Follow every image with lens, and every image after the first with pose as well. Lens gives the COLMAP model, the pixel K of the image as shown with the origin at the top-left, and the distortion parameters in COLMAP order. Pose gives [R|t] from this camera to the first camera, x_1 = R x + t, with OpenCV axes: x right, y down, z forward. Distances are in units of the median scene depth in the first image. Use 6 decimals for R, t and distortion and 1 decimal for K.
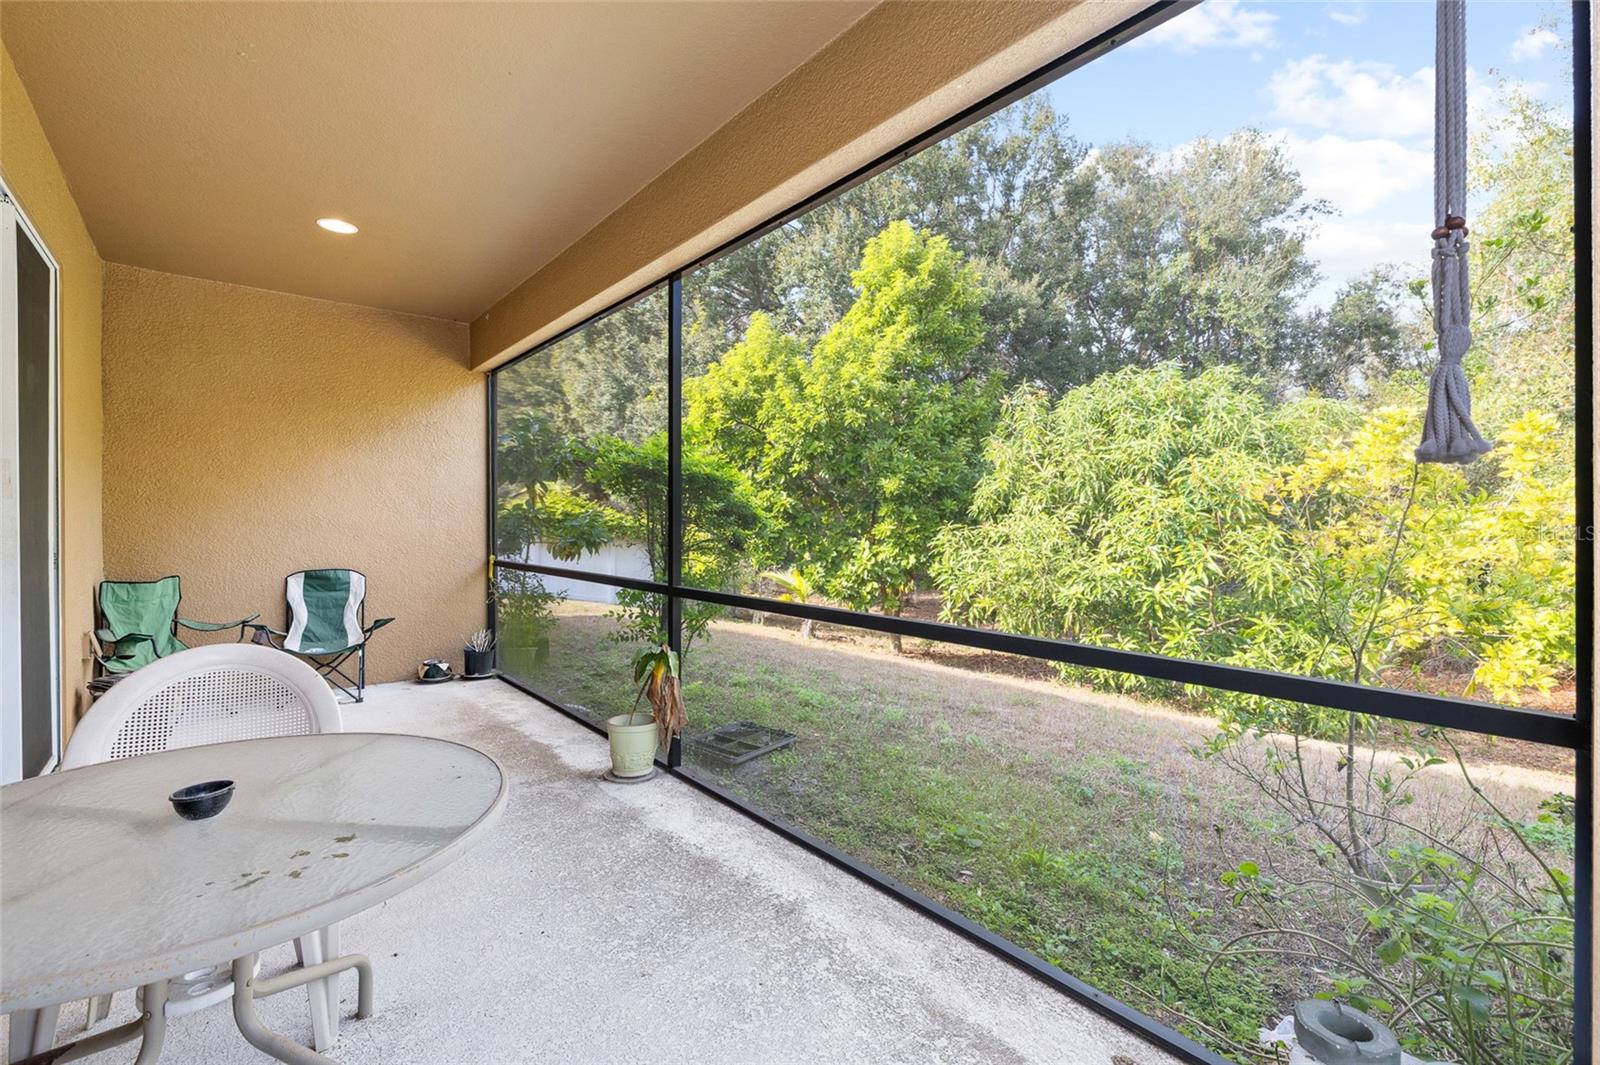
lens RADIAL K [[702.4, 0, 801.2], [0, 702.4, 523.7], [0, 0, 1]] dist [-0.004715, -0.000178]
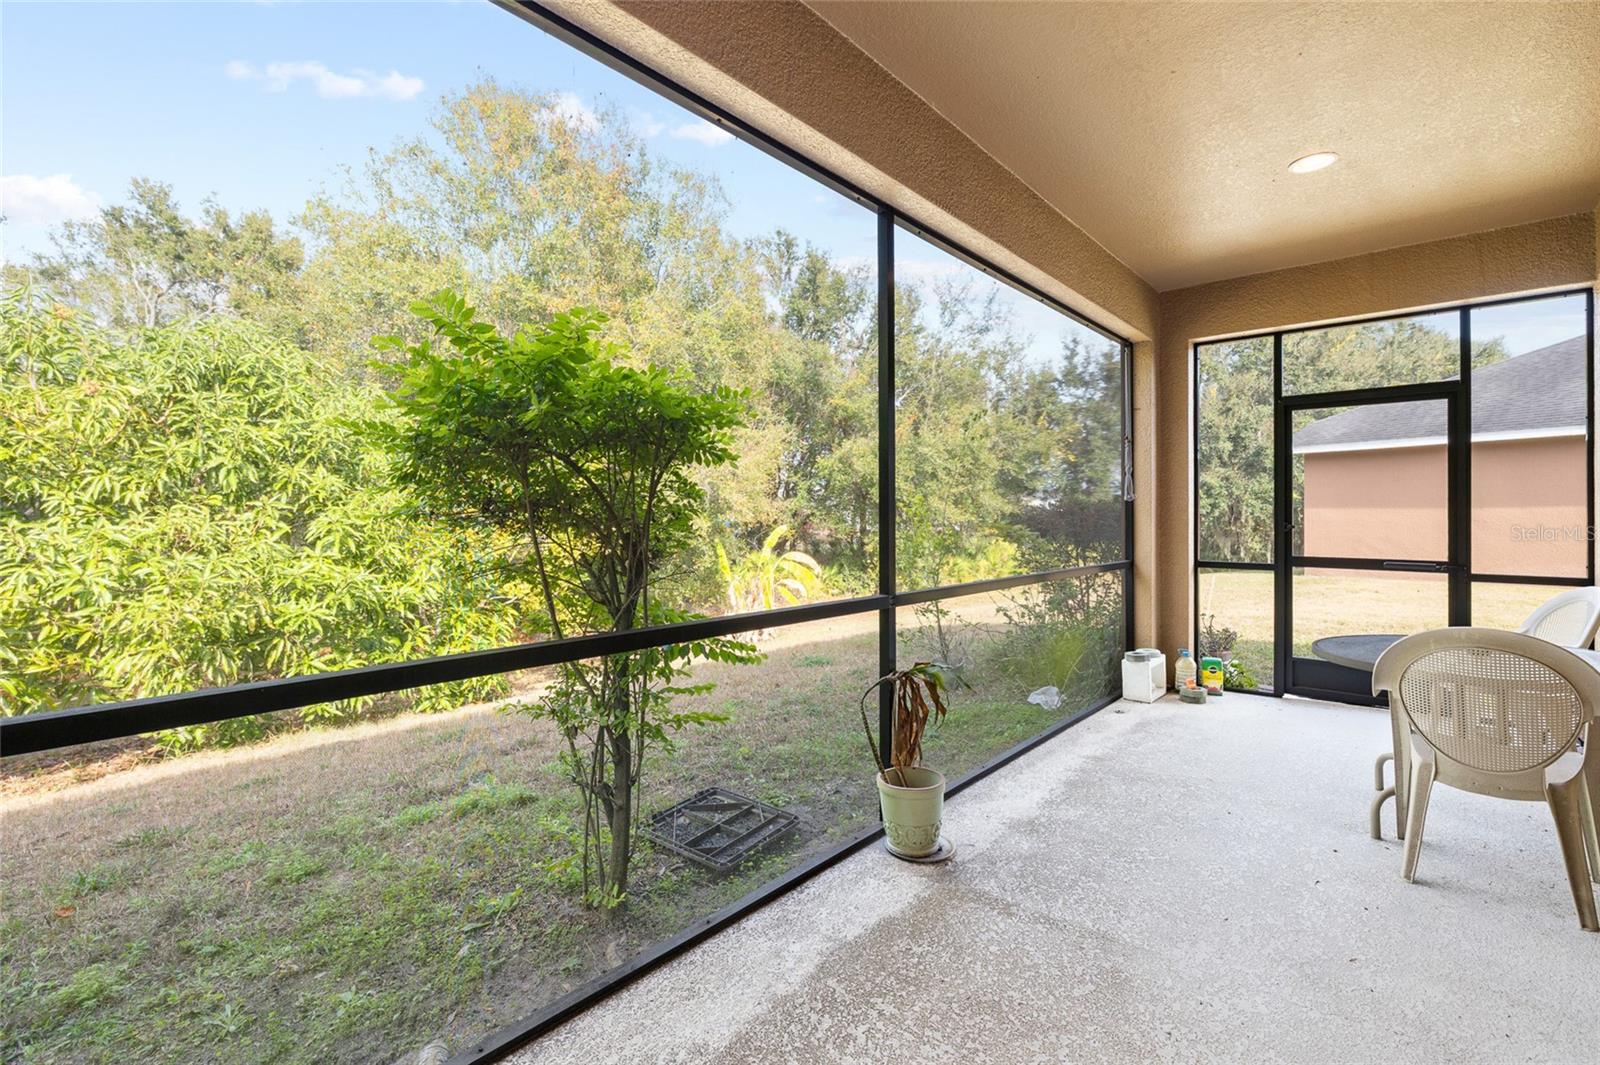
lens RADIAL K [[702.4, 0, 817.7], [0, 702.4, 501.2], [0, 0, 1]] dist [-0.004715, -0.000178]
pose [[-0.143617, 0.010965, 0.989573, -1.138873], [0.017015, 0.999818, -0.008610, -0.016491], [-0.989487, 0.015601, -0.143778, 1.403904]]
